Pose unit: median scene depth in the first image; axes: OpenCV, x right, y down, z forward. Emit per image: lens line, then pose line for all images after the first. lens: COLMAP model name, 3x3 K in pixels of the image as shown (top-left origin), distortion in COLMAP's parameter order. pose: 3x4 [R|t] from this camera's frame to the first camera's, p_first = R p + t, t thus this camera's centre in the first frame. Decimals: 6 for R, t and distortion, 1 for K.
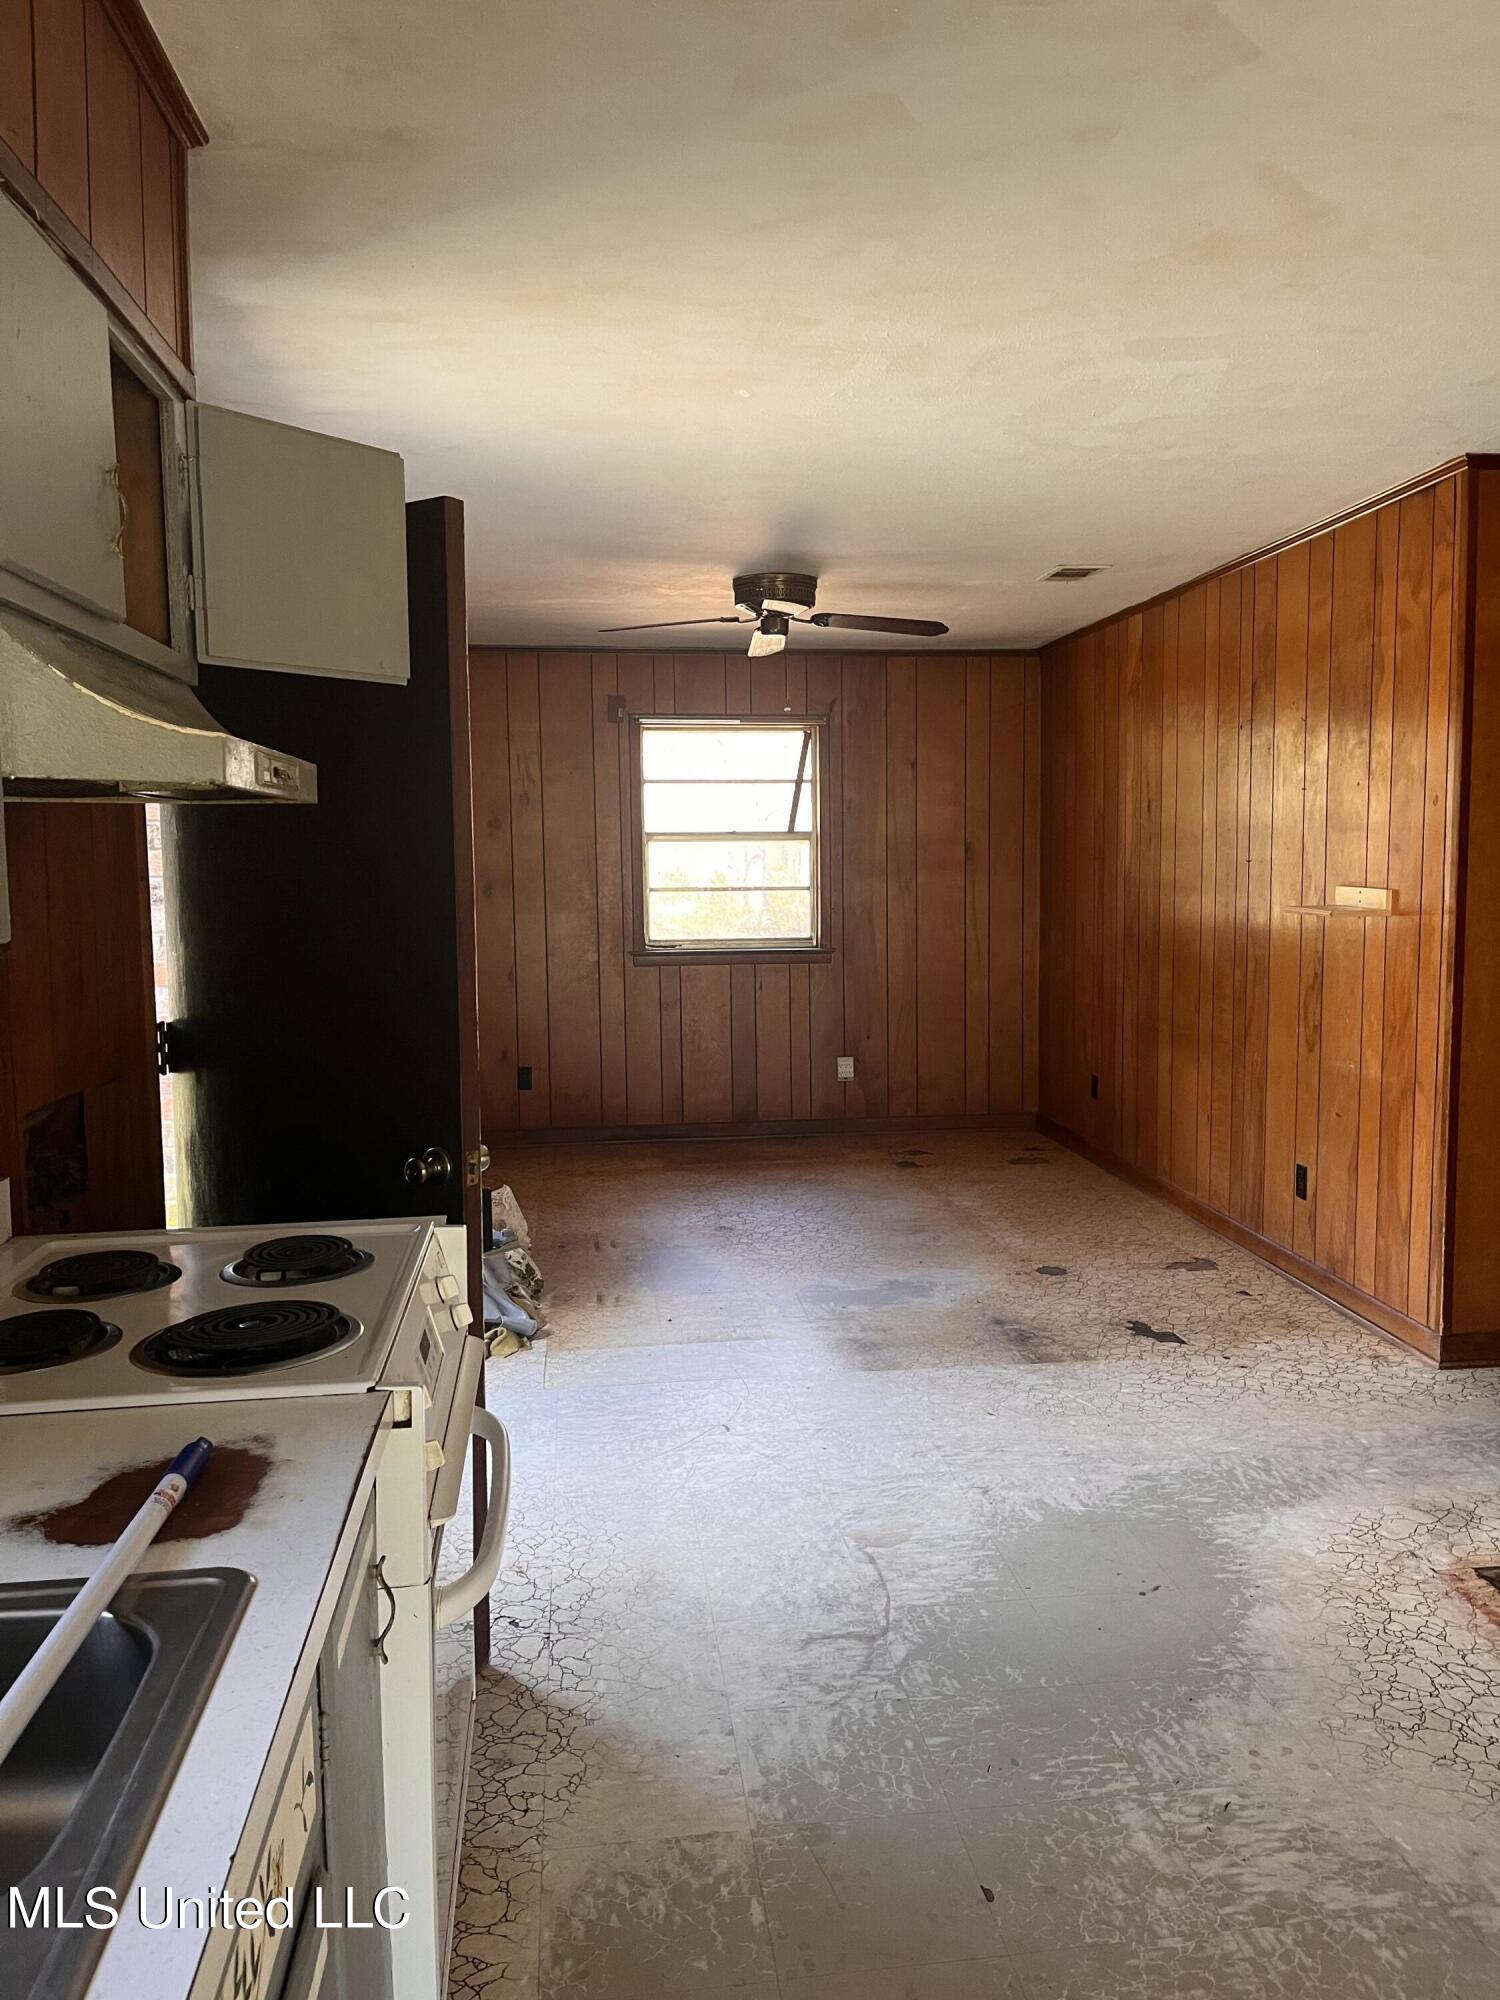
lens RADIAL K [[1502.7, 0, 744.0], [0, 1502.7, 986.4], [0, 0, 1]] dist [-0.043300, -0.025039]
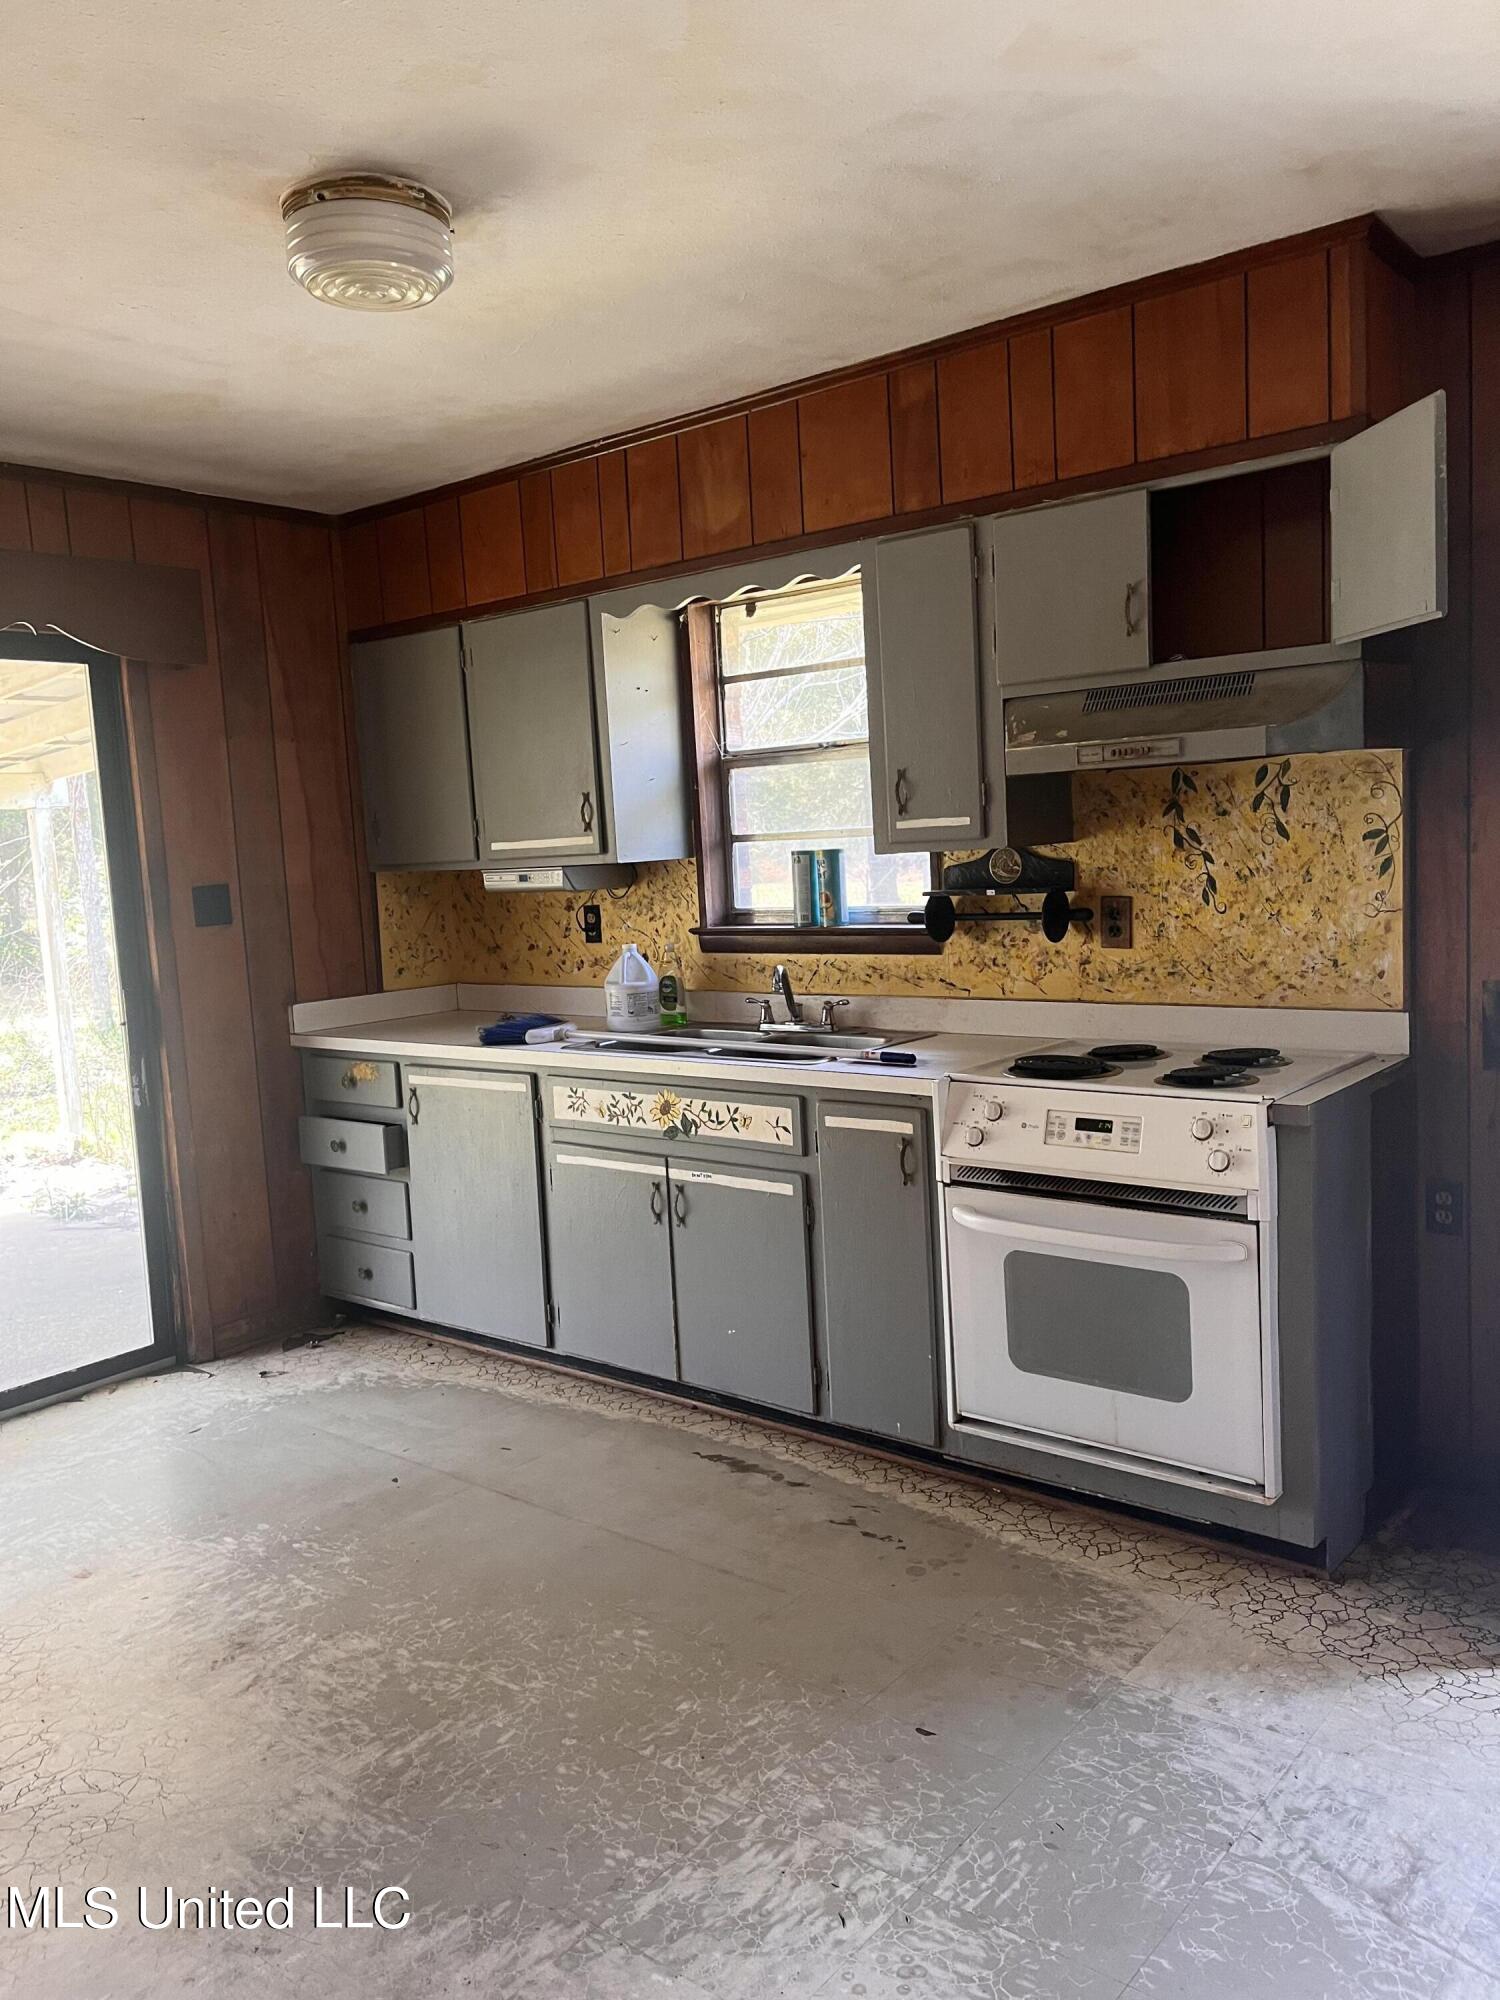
lens RADIAL K [[1502.7, 0, 749.7], [0, 1502.7, 1001.3], [0, 0, 1]] dist [-0.043300, -0.025039]
pose [[-0.718330, 0.137461, -0.681988, 0.957460], [-0.003652, 0.979527, 0.201279, -0.168605], [0.695693, 0.147075, -0.703121, 1.607391]]
